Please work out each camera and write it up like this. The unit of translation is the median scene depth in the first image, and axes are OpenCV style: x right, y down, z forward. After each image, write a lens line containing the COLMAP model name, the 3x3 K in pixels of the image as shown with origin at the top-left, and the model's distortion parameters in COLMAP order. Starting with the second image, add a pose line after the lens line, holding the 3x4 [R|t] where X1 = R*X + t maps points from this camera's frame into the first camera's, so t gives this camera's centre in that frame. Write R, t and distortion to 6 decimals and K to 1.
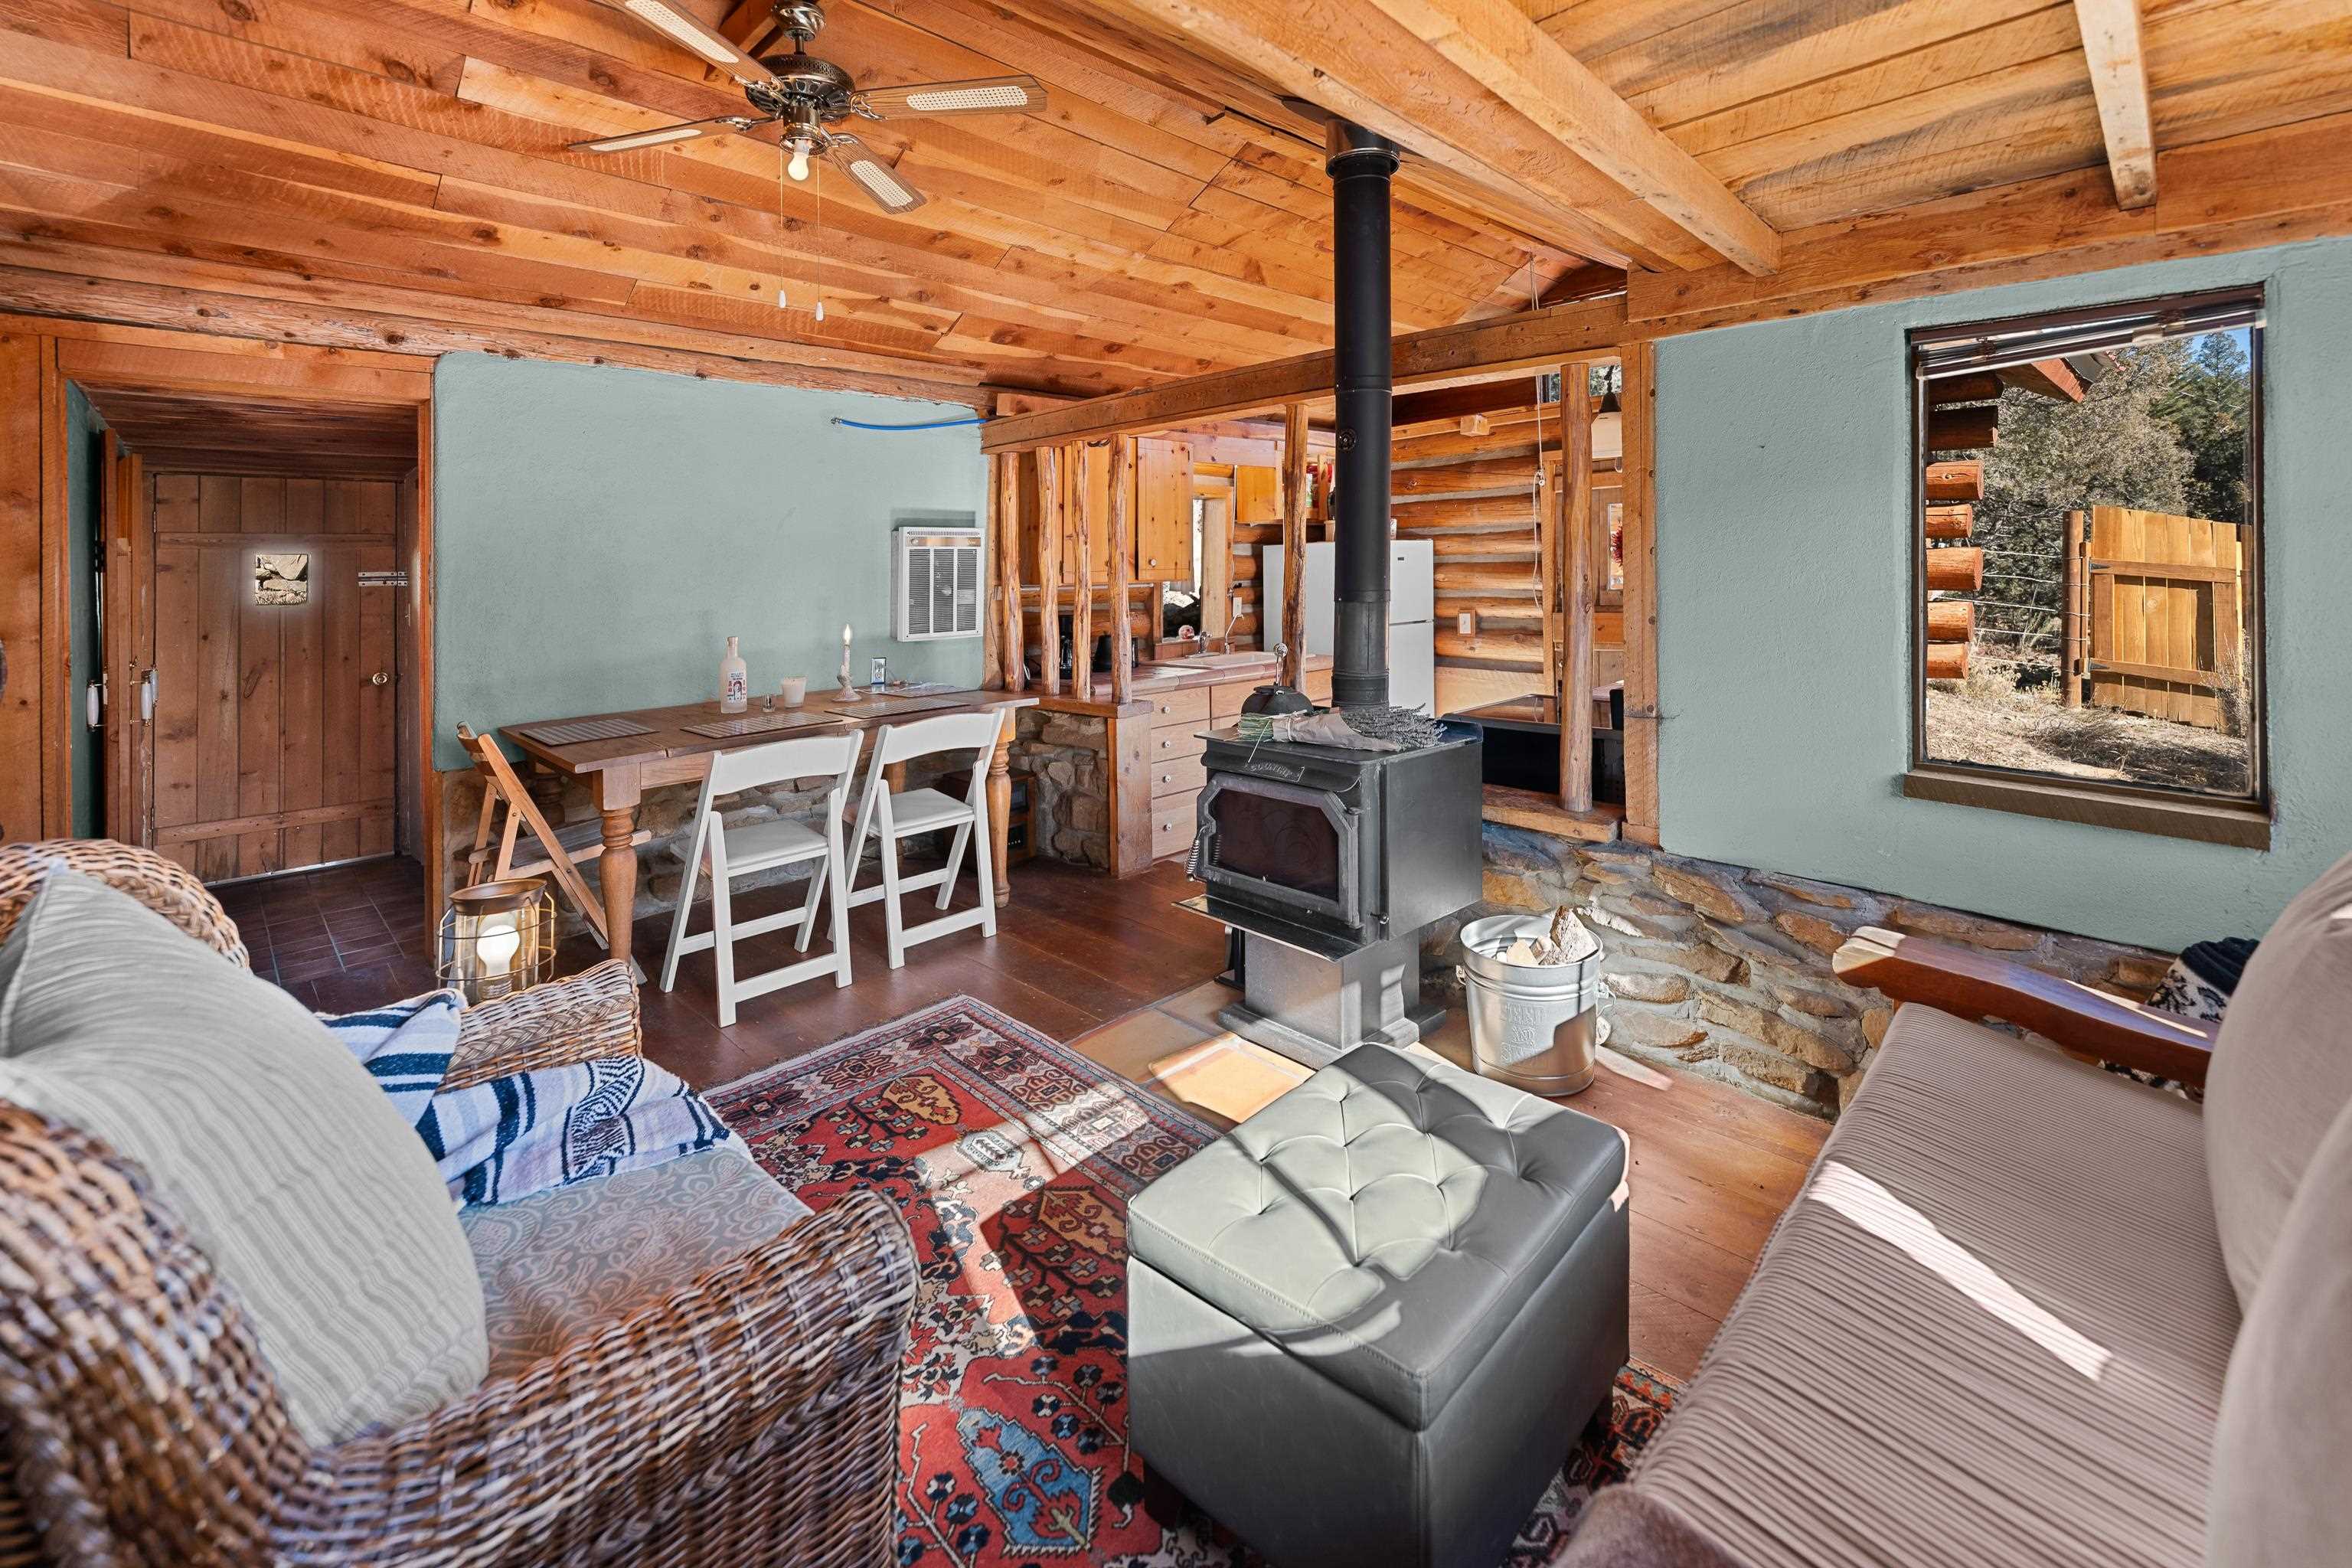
lens RADIAL K [[1008.0, 0, 1203.6], [0, 1008.0, 628.7], [0, 0, 1]] dist [-0.006356, 0.000519]
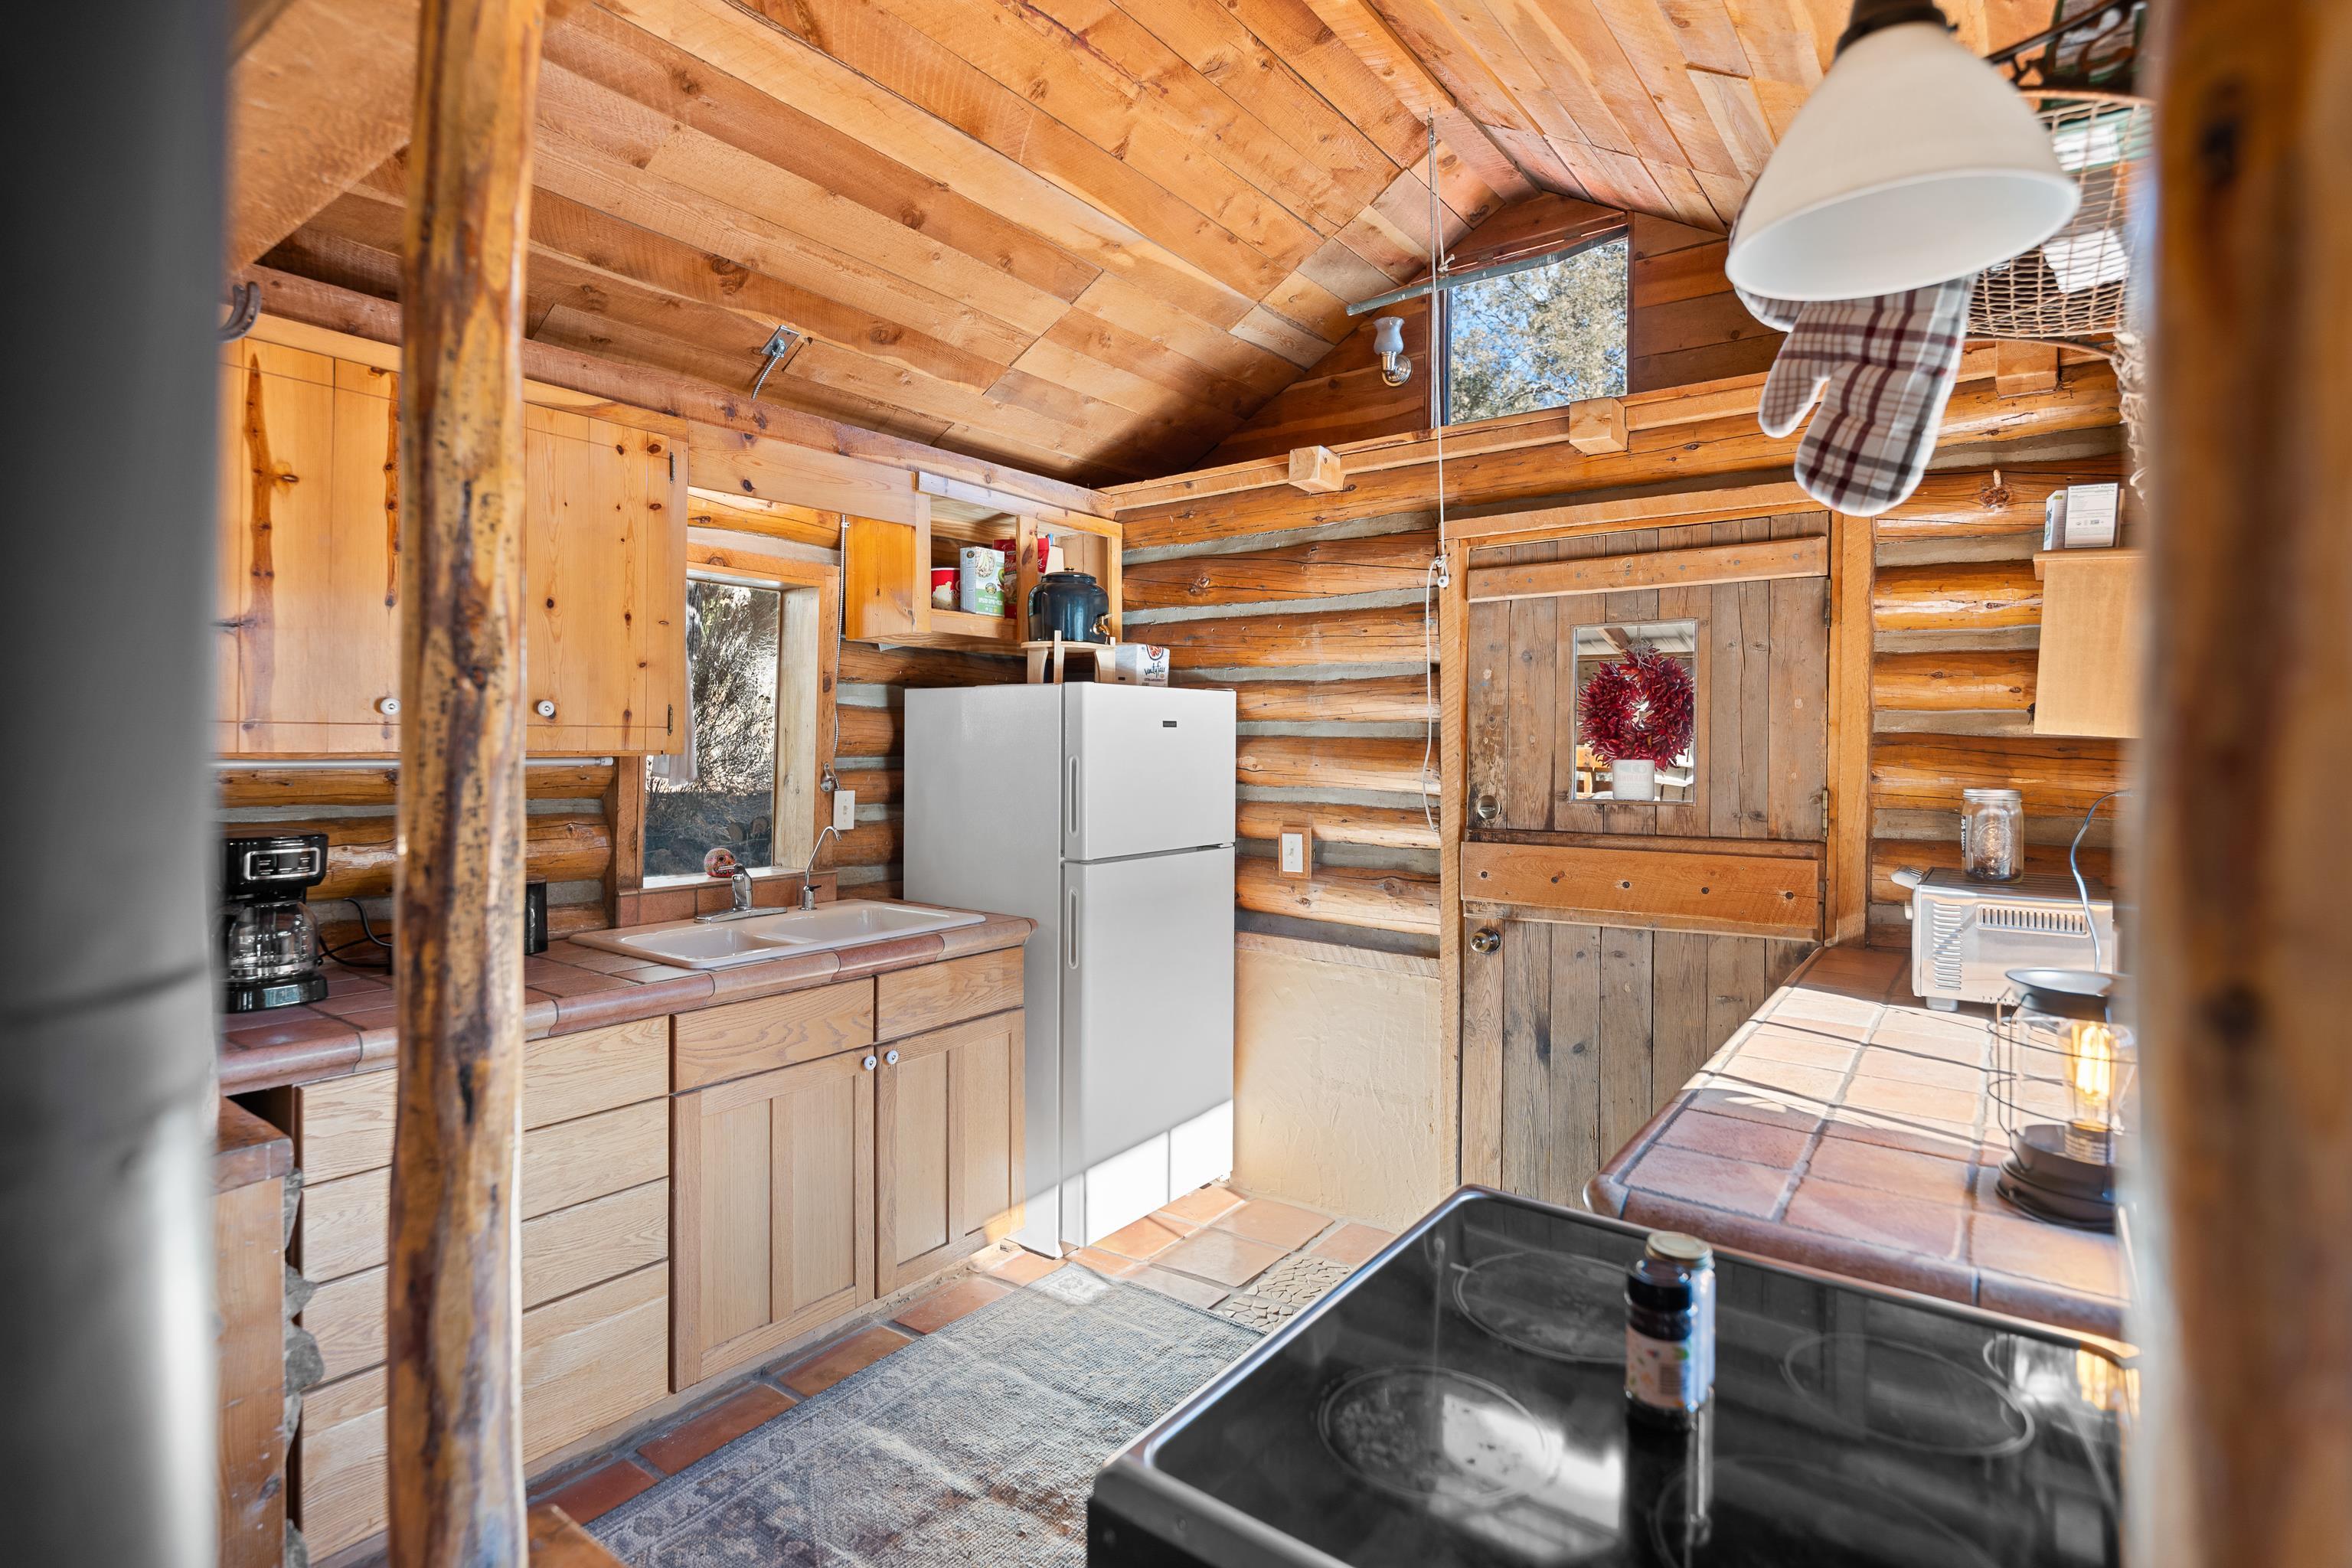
lens RADIAL K [[1141.9, 0, 1199.1], [0, 1141.9, 740.8], [0, 0, 1]] dist [-0.005833, -0.000498]
pose [[0.987949, 0.033354, 0.151142, 0.125072], [-0.024224, 0.997791, -0.061850, -0.025977], [-0.152872, 0.057443, 0.986575, 0.437373]]
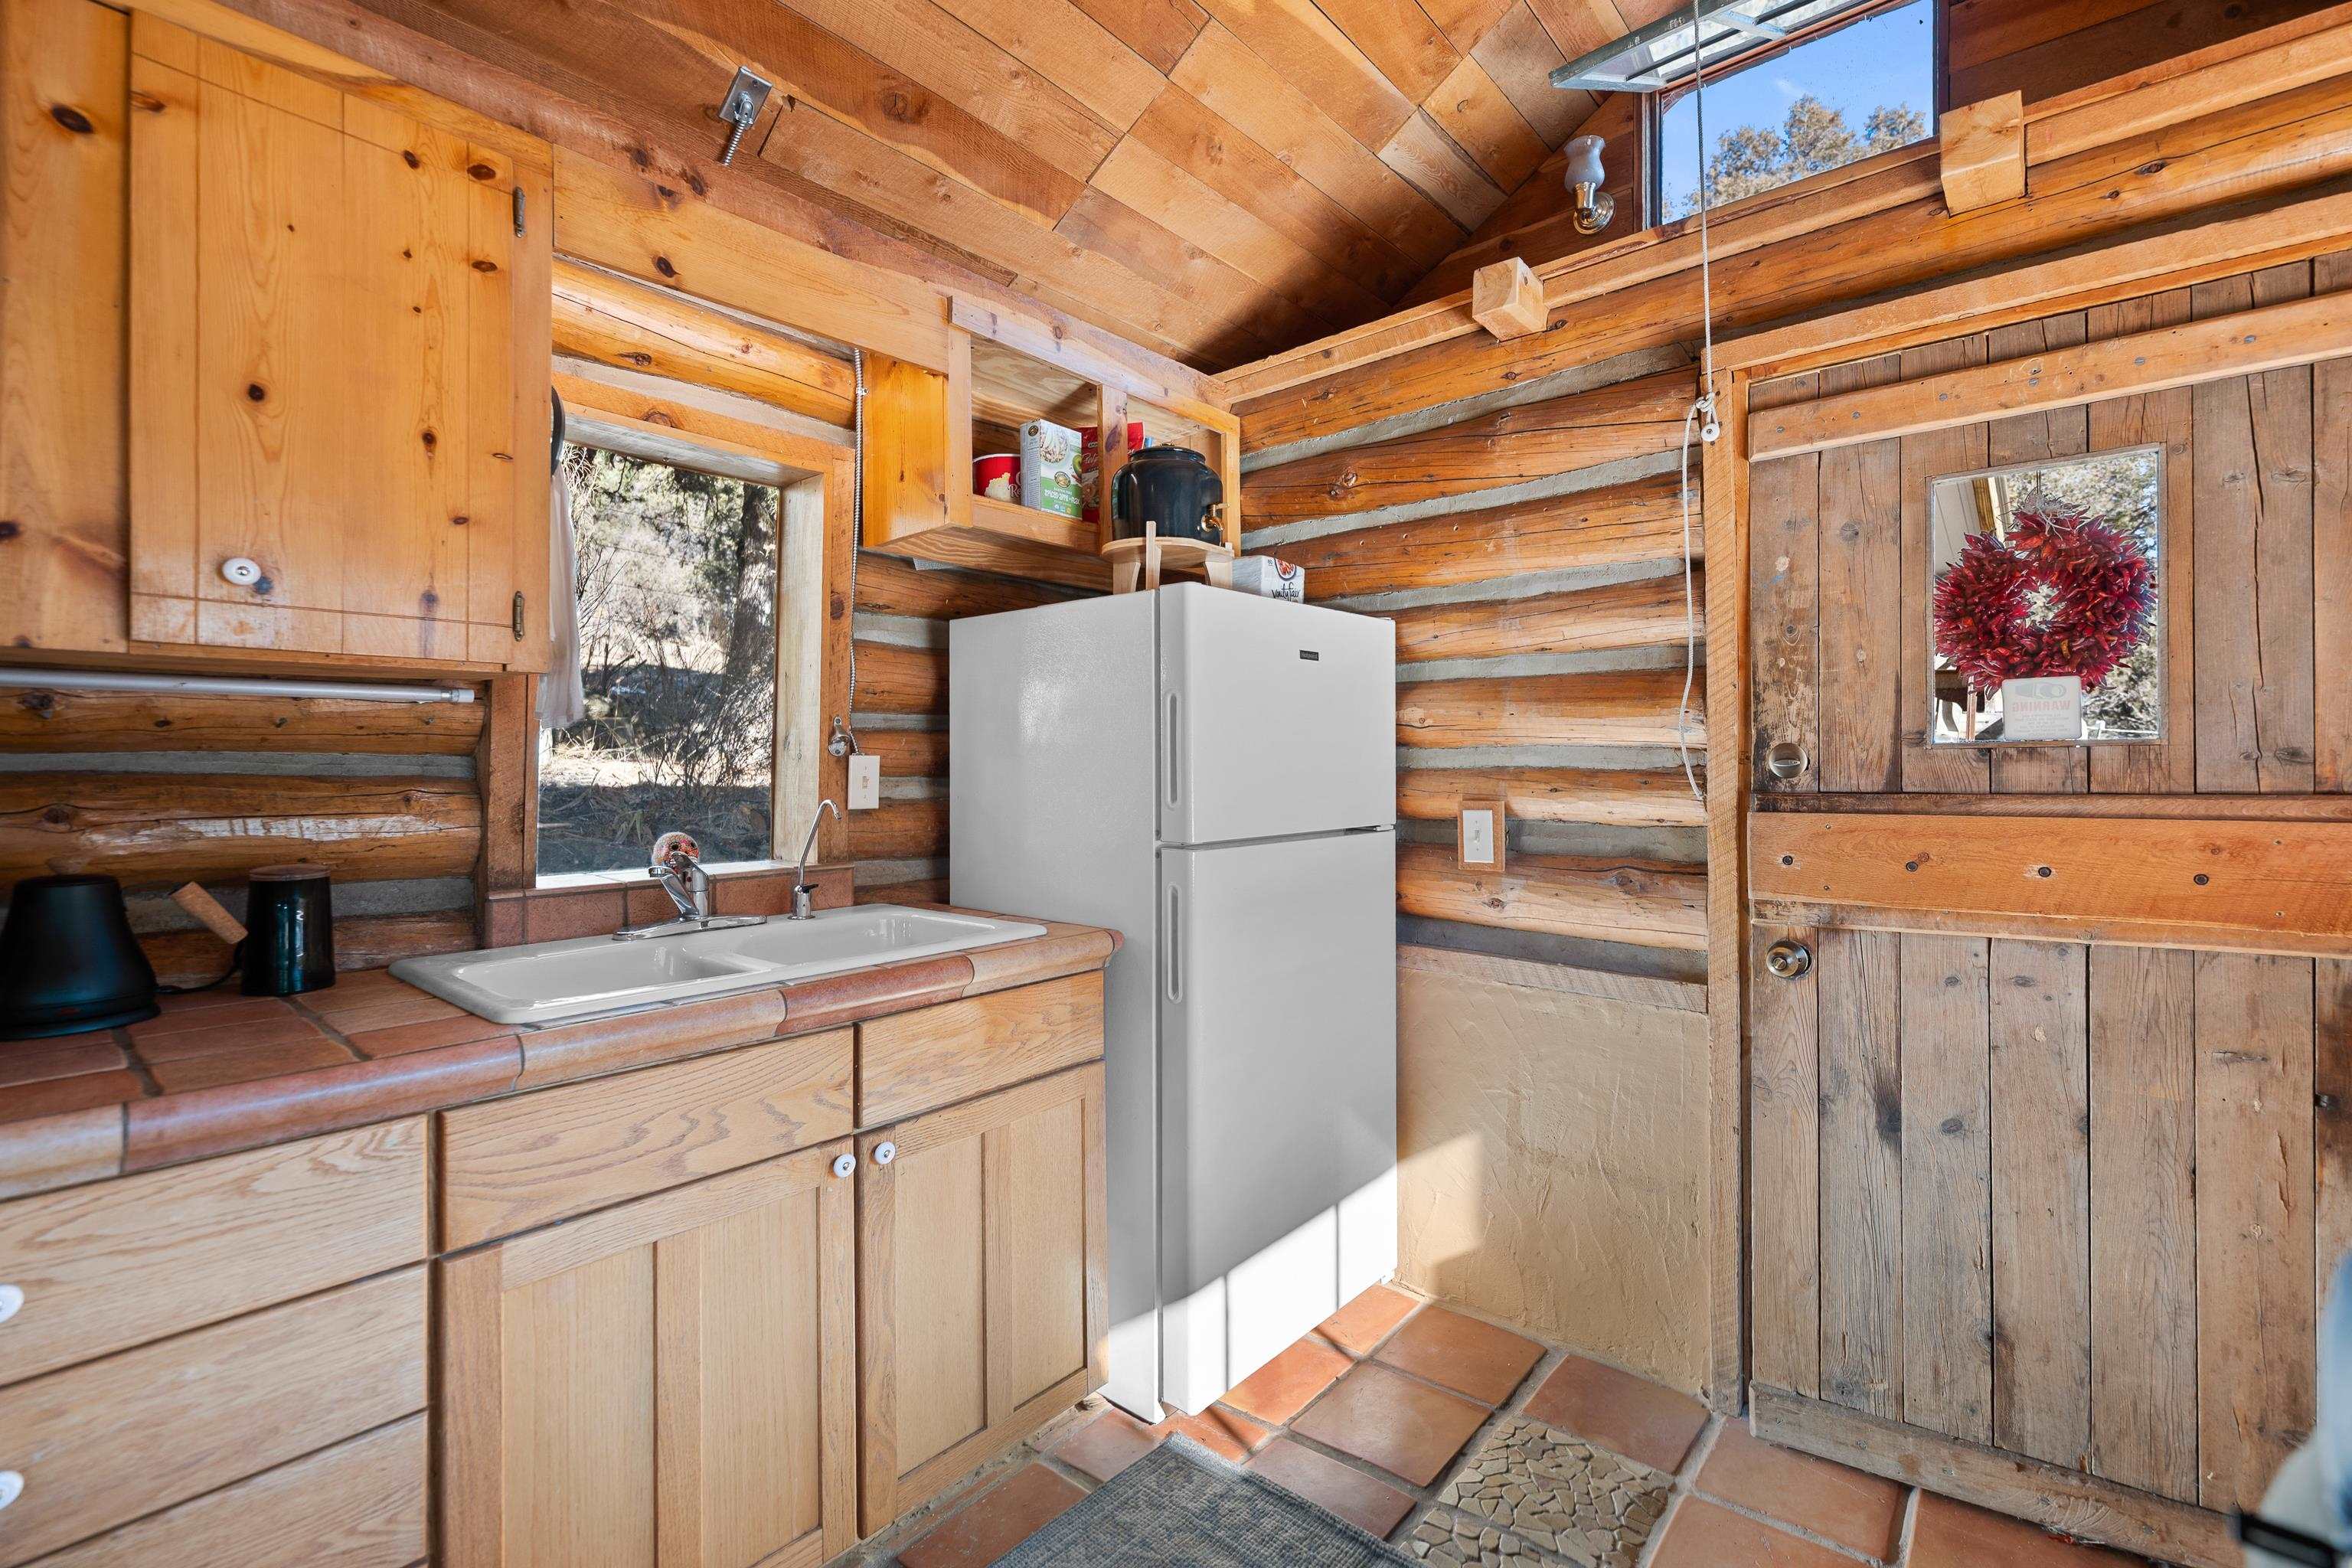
lens RADIAL K [[1008.0, 0, 1281.7], [0, 1008.0, 758.8], [0, 0, 1]] dist [-0.006356, 0.000519]
pose [[0.991810, 0.024405, 0.125369, 0.142713], [-0.015899, 0.997531, -0.068406, -0.007631], [-0.126728, 0.065853, 0.989749, 0.651862]]
